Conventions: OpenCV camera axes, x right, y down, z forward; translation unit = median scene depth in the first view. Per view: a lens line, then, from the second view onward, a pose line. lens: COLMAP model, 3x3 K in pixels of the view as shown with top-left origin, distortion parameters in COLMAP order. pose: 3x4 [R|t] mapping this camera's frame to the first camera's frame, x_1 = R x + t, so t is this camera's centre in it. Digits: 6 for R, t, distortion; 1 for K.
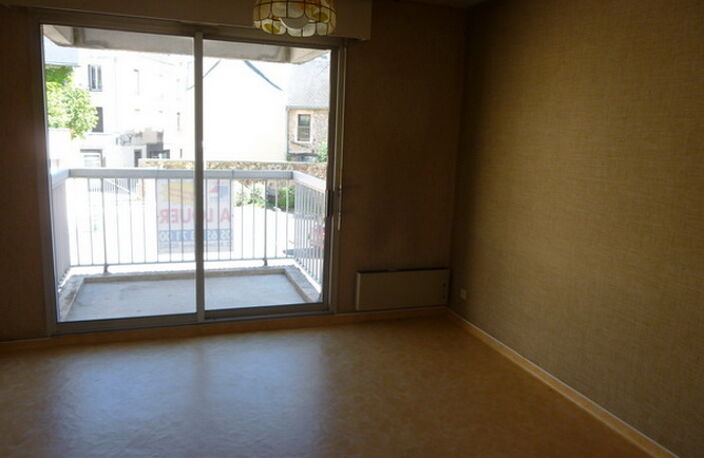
lens RADIAL K [[554.2, 0, 352.0], [0, 554.2, 229.0], [0, 0, 1]] dist [-0.003671, 0.001708]
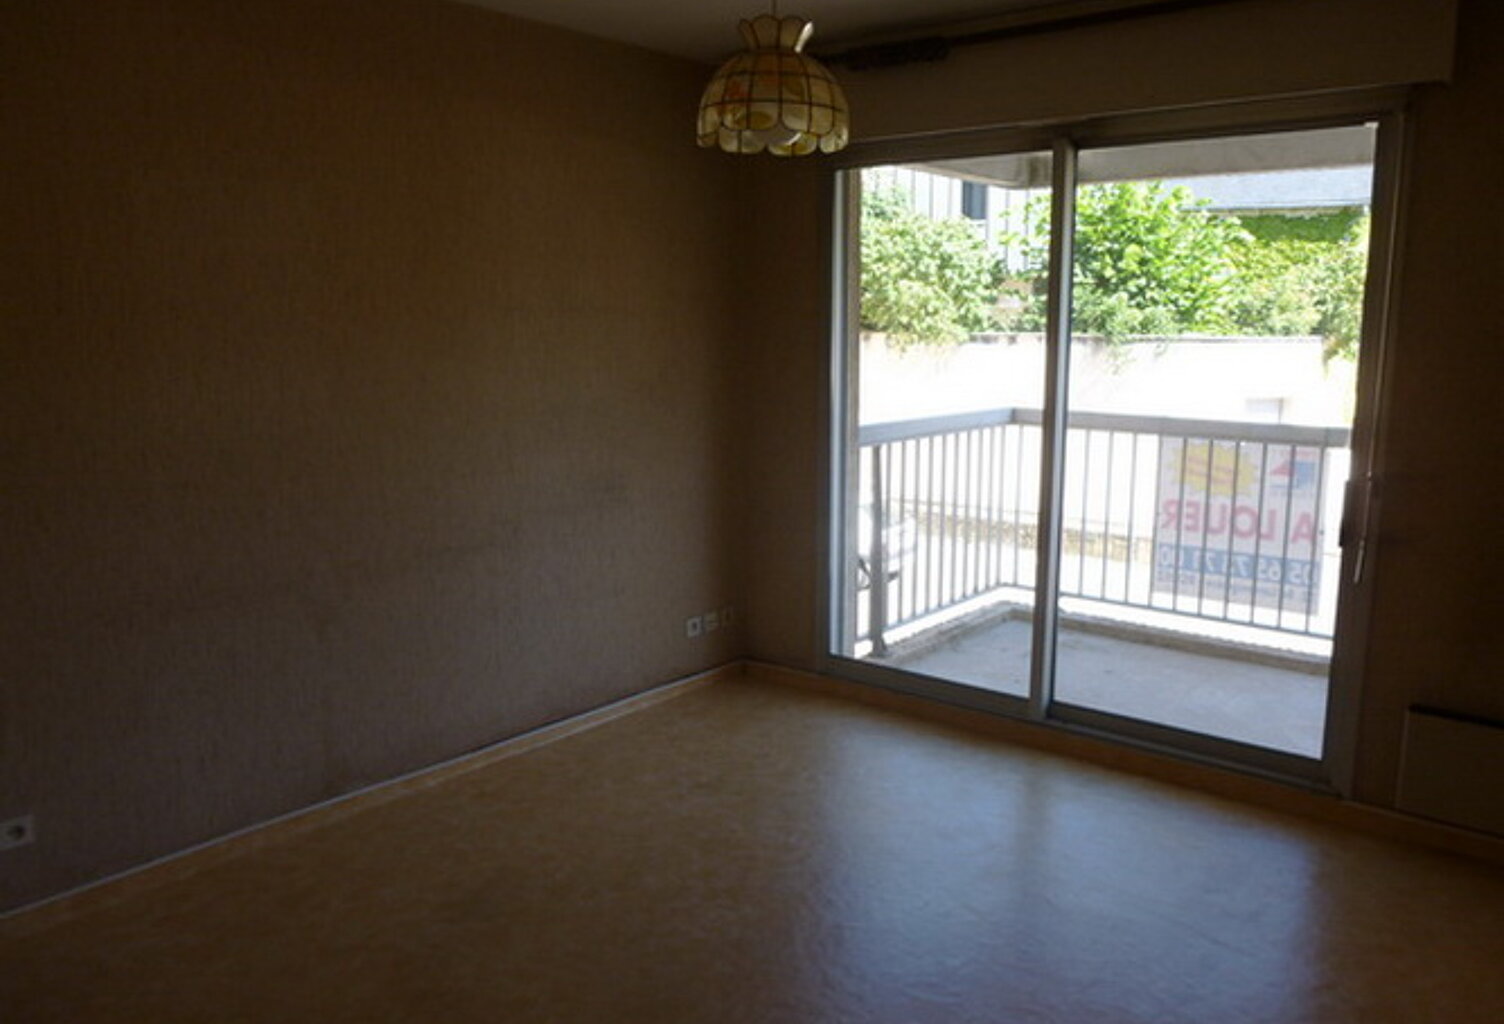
lens RADIAL K [[1180.8, 0, 752.0], [0, 1180.8, 512.0], [0, 0, 1]] dist [0.000213, 0.000968]
pose [[0.525924, 0.108938, -0.843526, 0.334212], [-0.136599, 0.989708, 0.042650, -0.019226], [0.839491, 0.092794, 0.535392, 0.146906]]
